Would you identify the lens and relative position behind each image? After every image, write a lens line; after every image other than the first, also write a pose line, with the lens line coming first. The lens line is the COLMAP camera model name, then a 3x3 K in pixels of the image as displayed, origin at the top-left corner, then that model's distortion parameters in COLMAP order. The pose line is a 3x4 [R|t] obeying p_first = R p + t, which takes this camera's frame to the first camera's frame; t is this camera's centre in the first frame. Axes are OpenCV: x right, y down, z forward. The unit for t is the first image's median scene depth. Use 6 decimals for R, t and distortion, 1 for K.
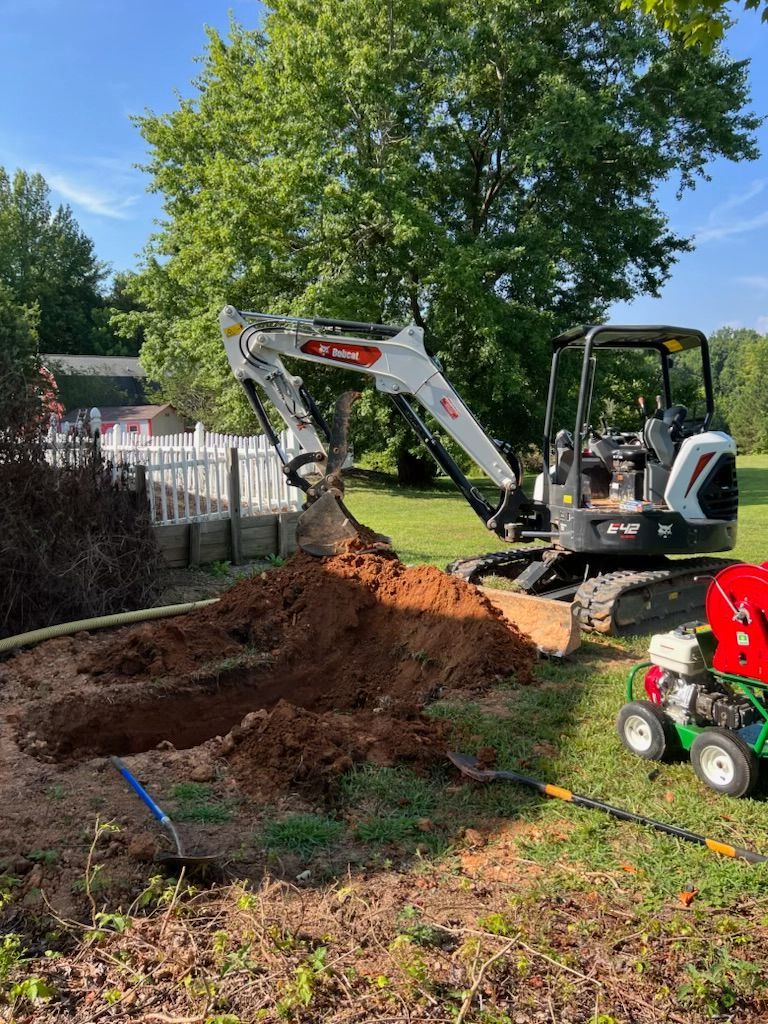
lens RADIAL K [[775.8, 0, 394.9], [0, 775.8, 512.5], [0, 0, 1]] dist [0.102673, -0.129728]
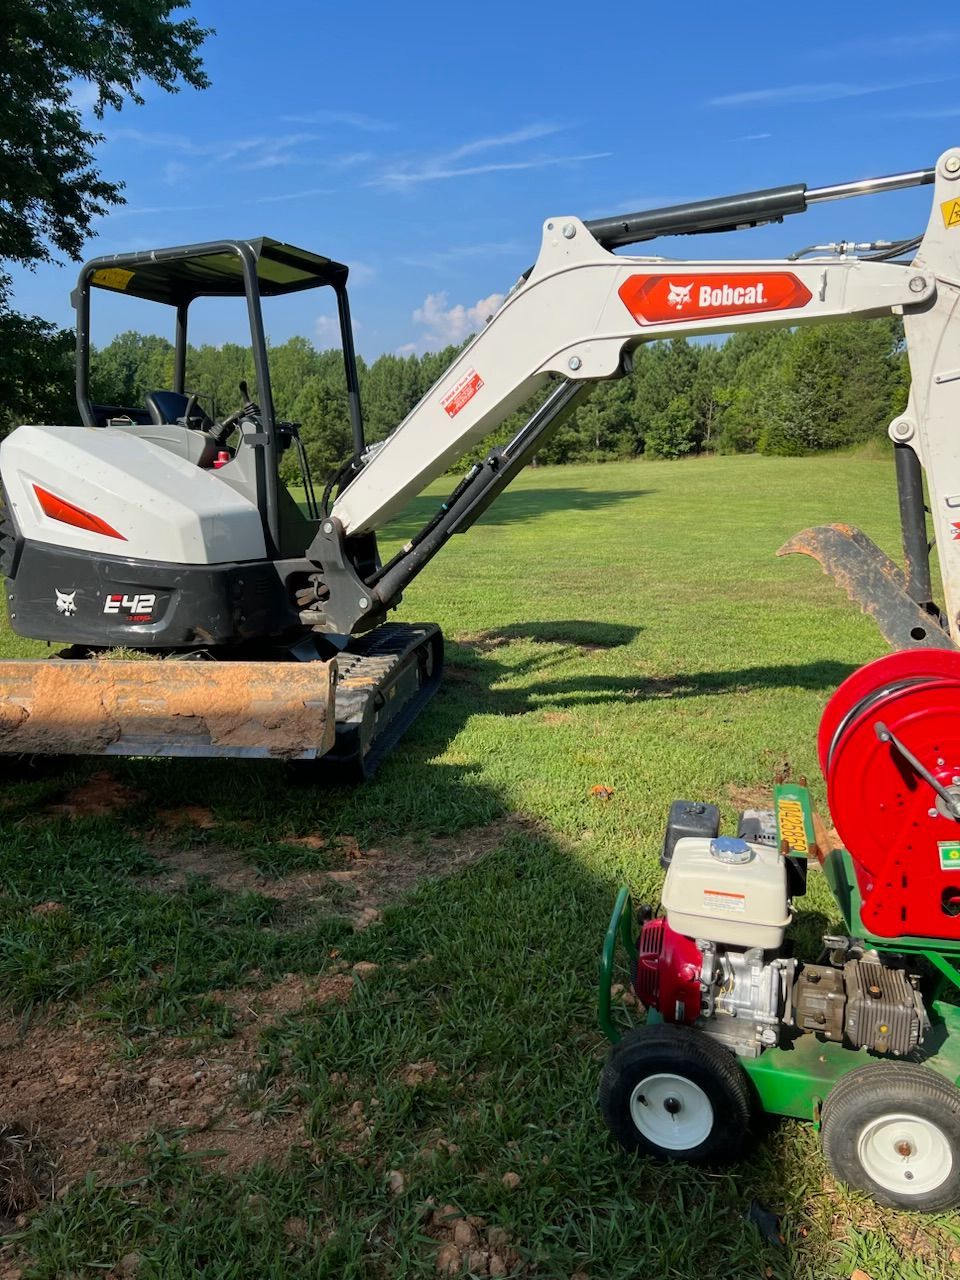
lens RADIAL K [[969.7, 0, 493.6], [0, 969.7, 640.7], [0, 0, 1]] dist [0.102673, -0.129728]
pose [[0.735429, -0.105167, 0.669390, -0.015982], [0.056581, 0.993963, 0.093997, -0.004534], [-0.675235, -0.031253, 0.736940, 0.115957]]
